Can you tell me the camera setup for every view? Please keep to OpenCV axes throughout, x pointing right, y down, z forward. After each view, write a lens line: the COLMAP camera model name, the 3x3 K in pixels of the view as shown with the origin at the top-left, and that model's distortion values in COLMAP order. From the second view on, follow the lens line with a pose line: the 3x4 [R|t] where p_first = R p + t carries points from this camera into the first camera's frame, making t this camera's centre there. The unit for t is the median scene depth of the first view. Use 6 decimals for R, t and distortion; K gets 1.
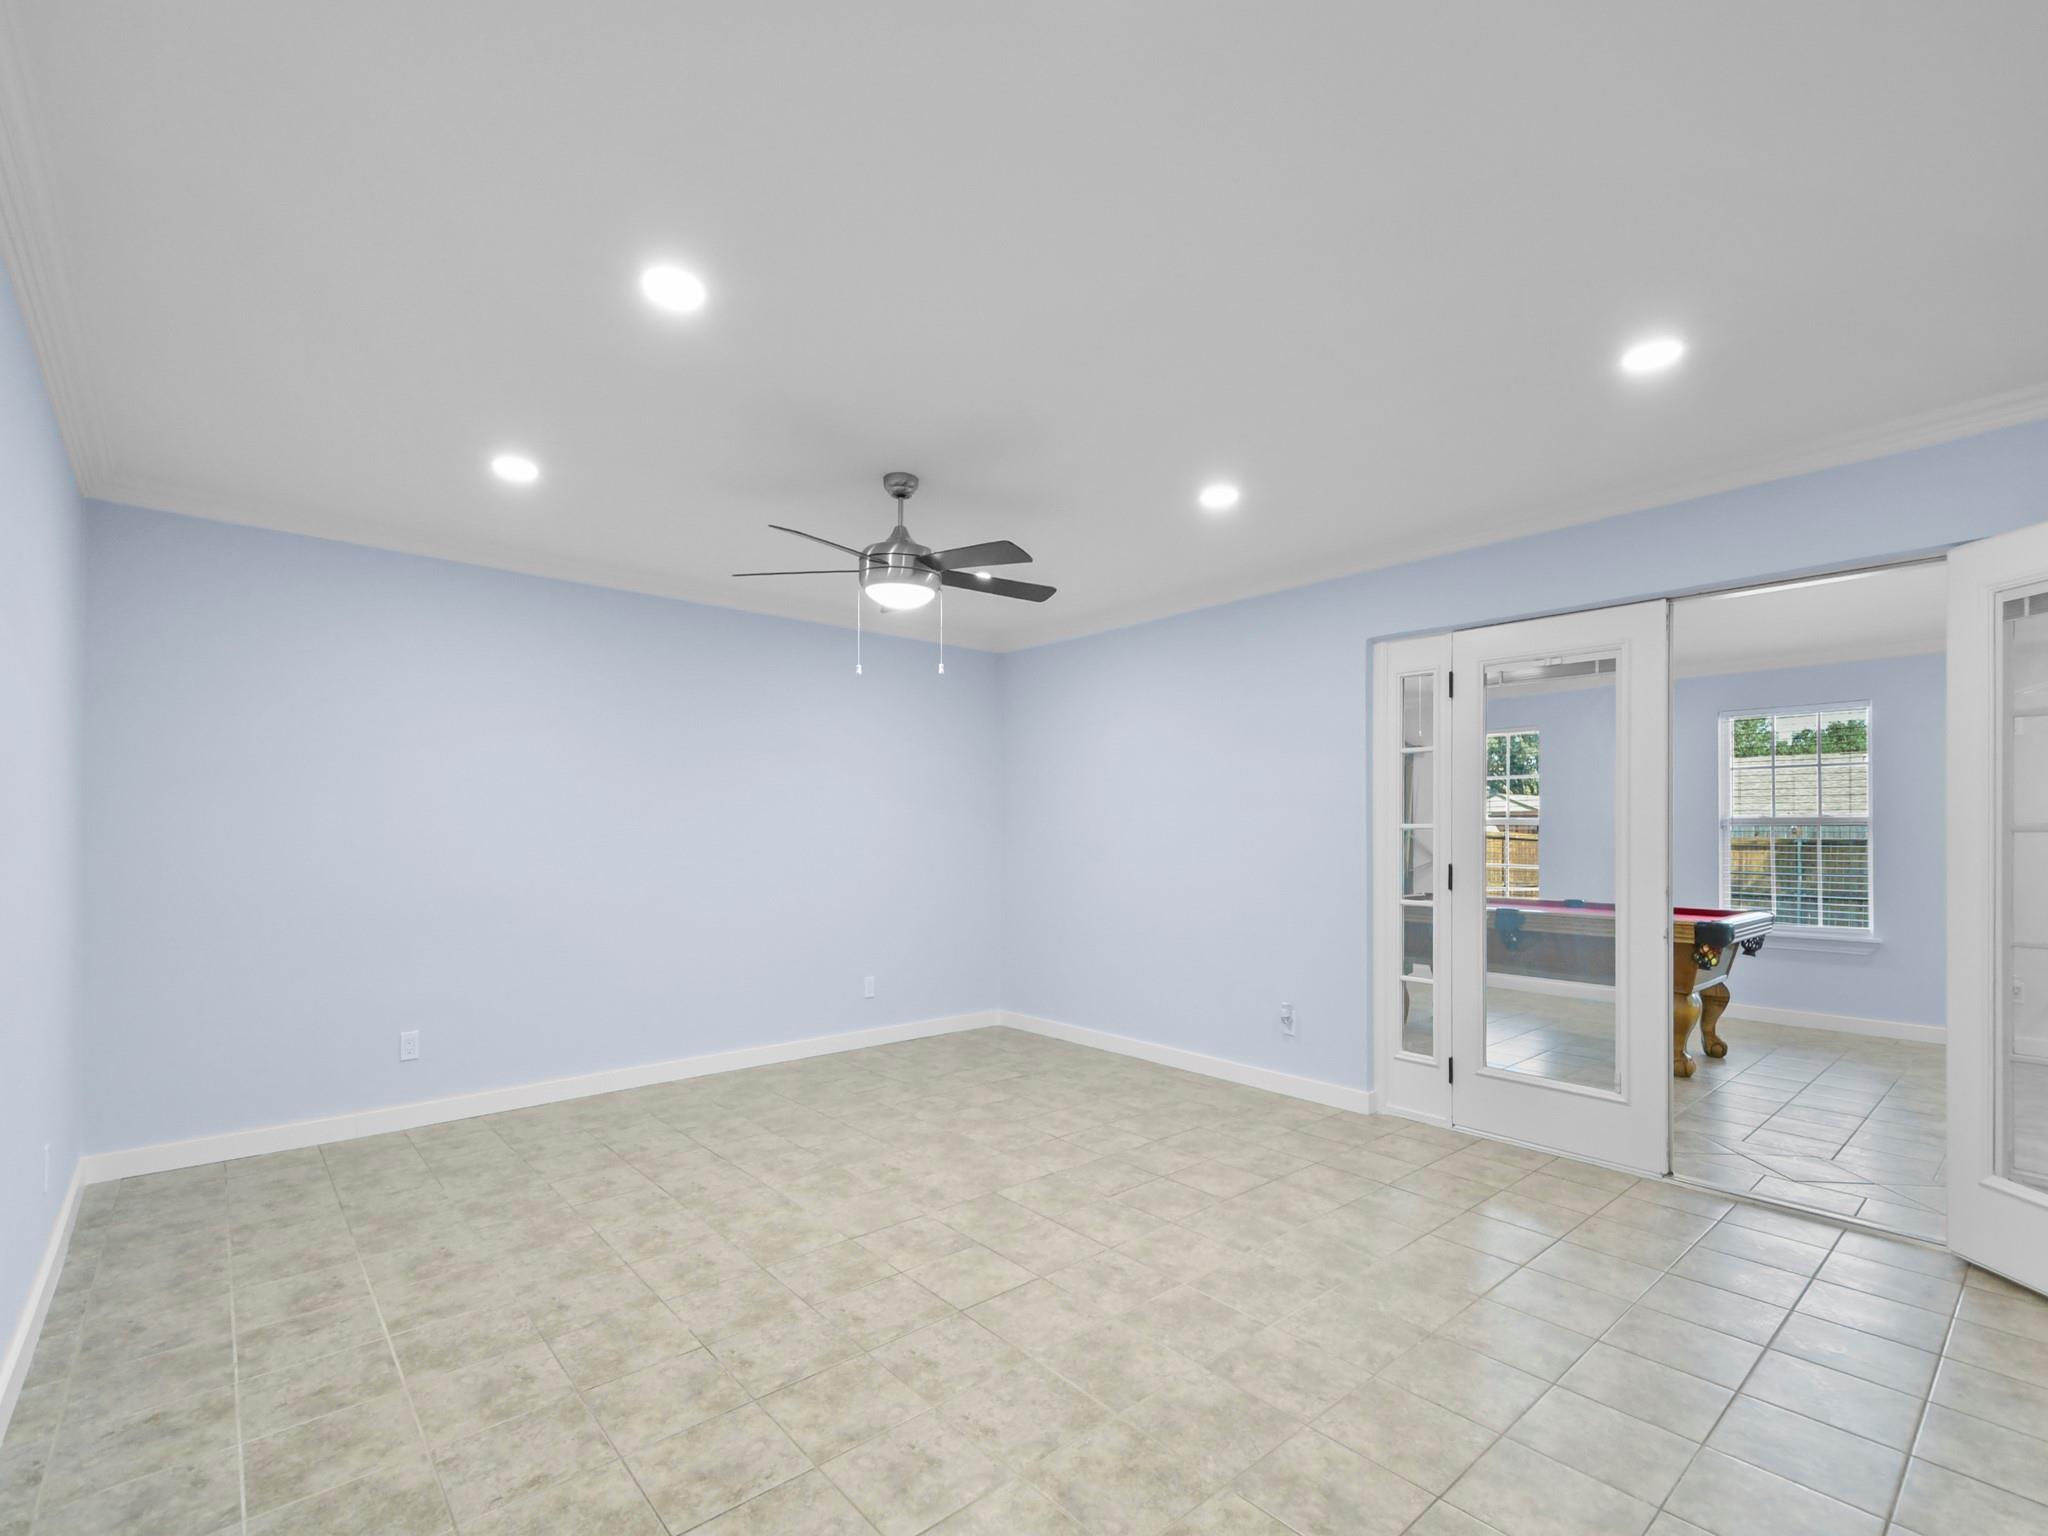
lens RADIAL K [[928.3, 0, 1024.2], [0, 928.3, 778.6], [0, 0, 1]] dist [0.025986, -0.011838]
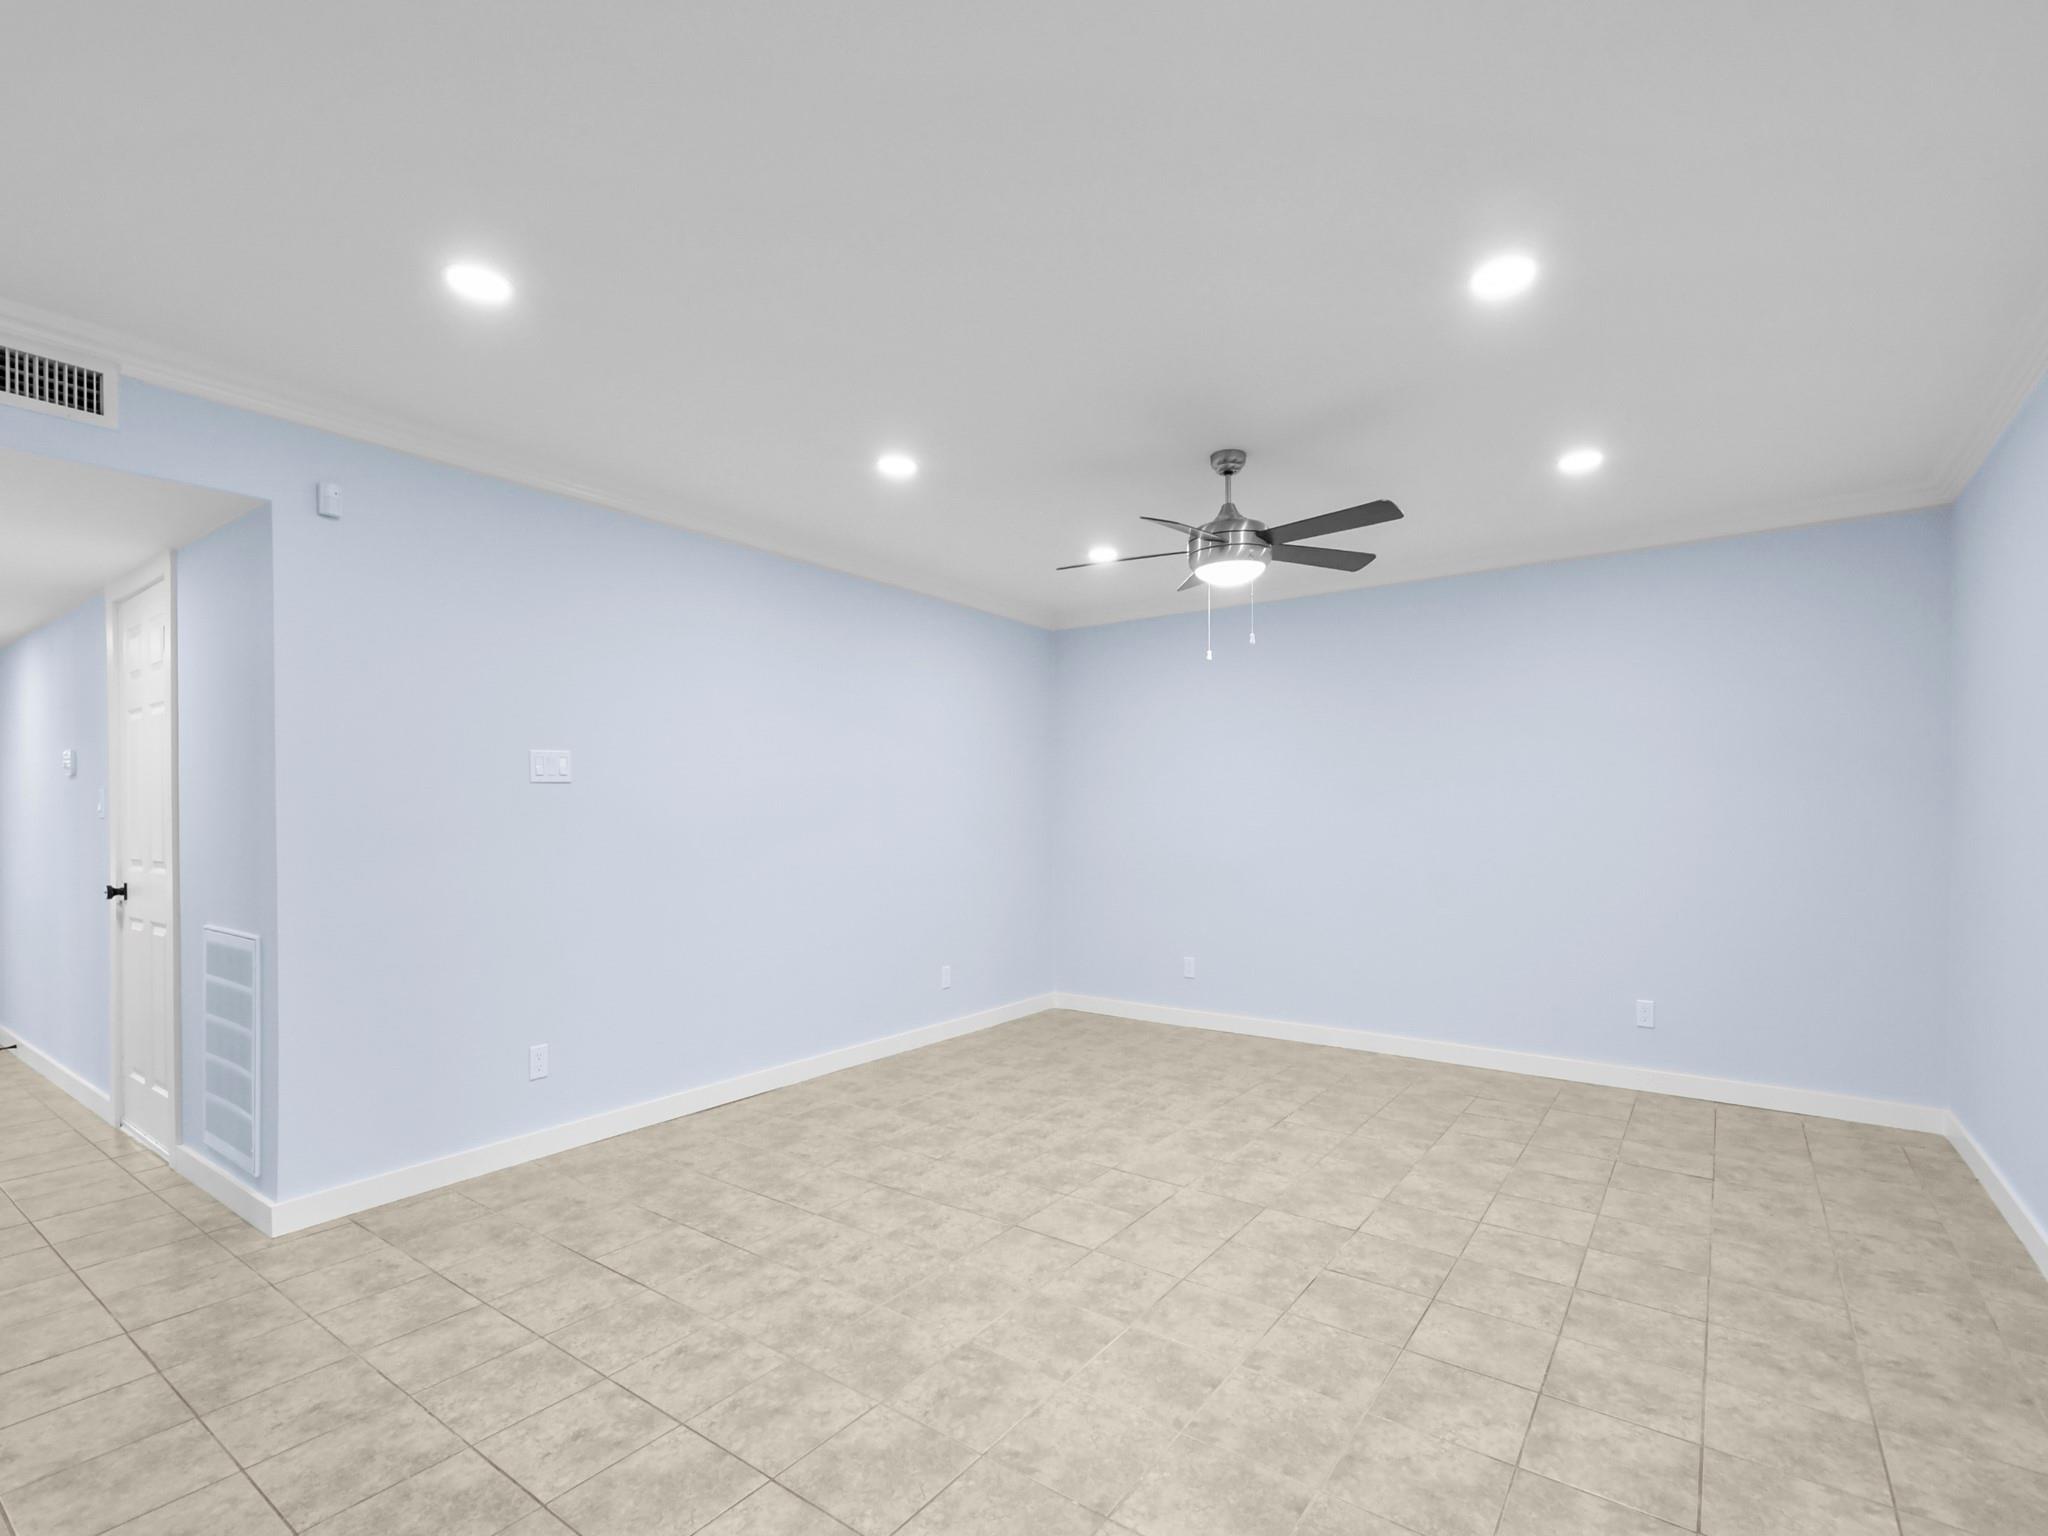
lens RADIAL K [[935.3, 0, 1018.5], [0, 935.3, 806.4], [0, 0, 1]] dist [0.027549, -0.012323]
pose [[0.224631, -0.013319, -0.974353, 0.843281], [0.062379, 0.998052, 0.000738, 0.041373], [0.972445, -0.060945, 0.225024, 0.610491]]
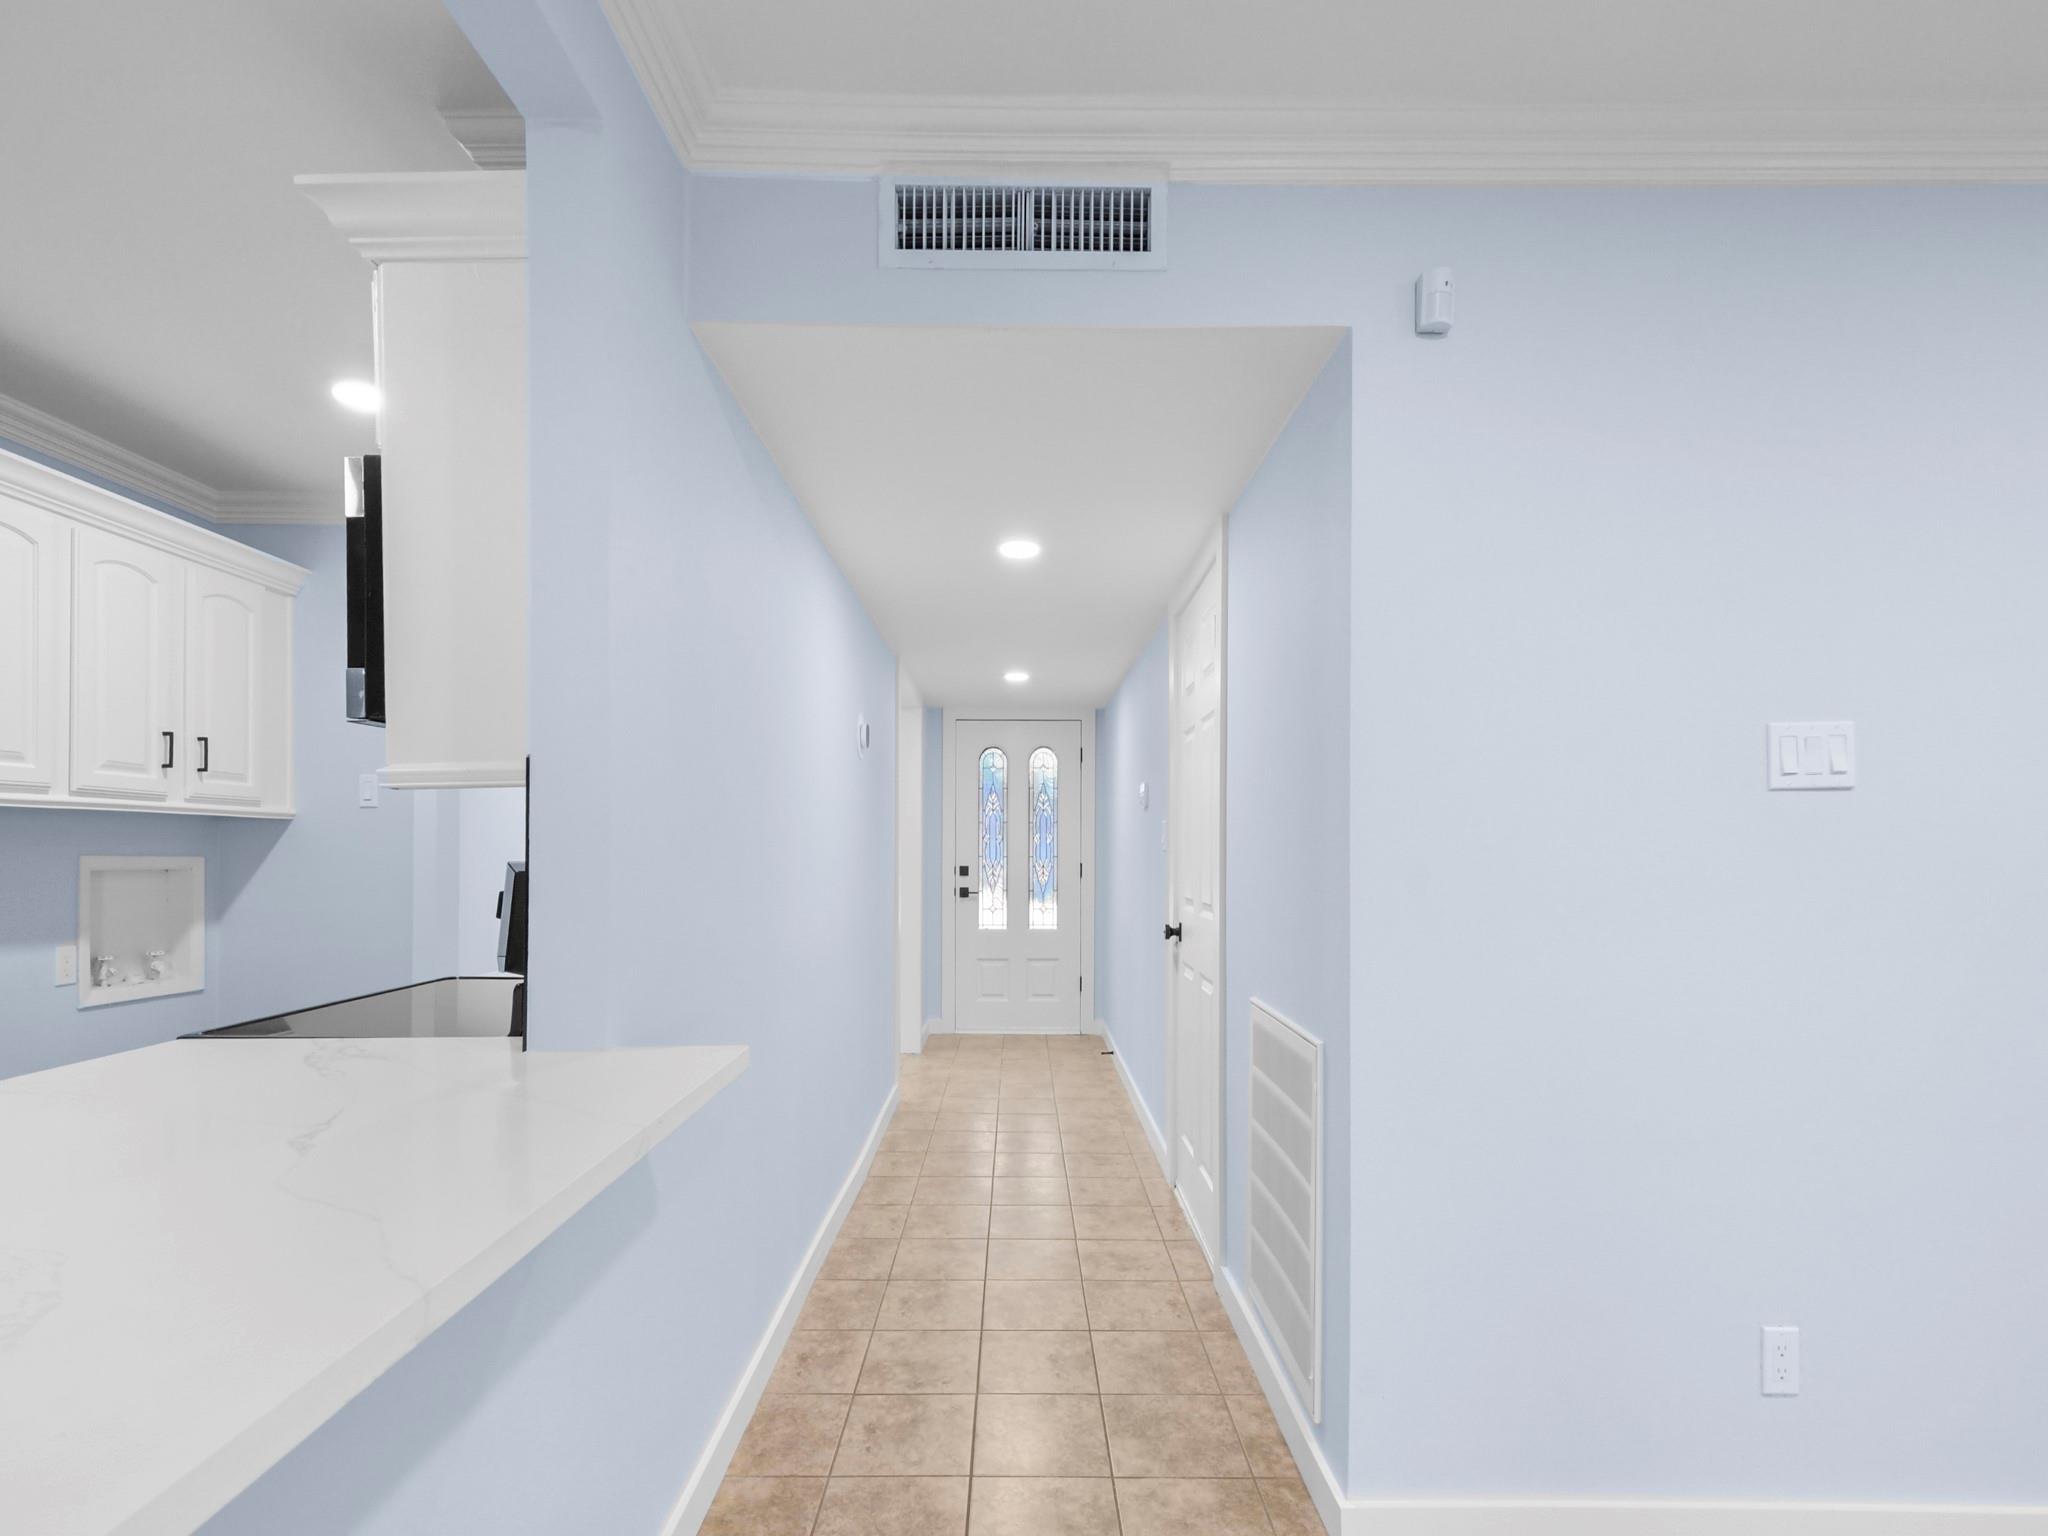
lens RADIAL K [[891.3, 0, 1028.7], [0, 891.3, 861.1], [0, 0, 1]] dist [0.024581, 0.000091]
pose [[-0.654022, -0.000177, -0.756476, 0.307964], [0.032304, 0.999081, -0.028162, 0.020251], [0.755786, -0.042856, -0.653415, 0.317660]]
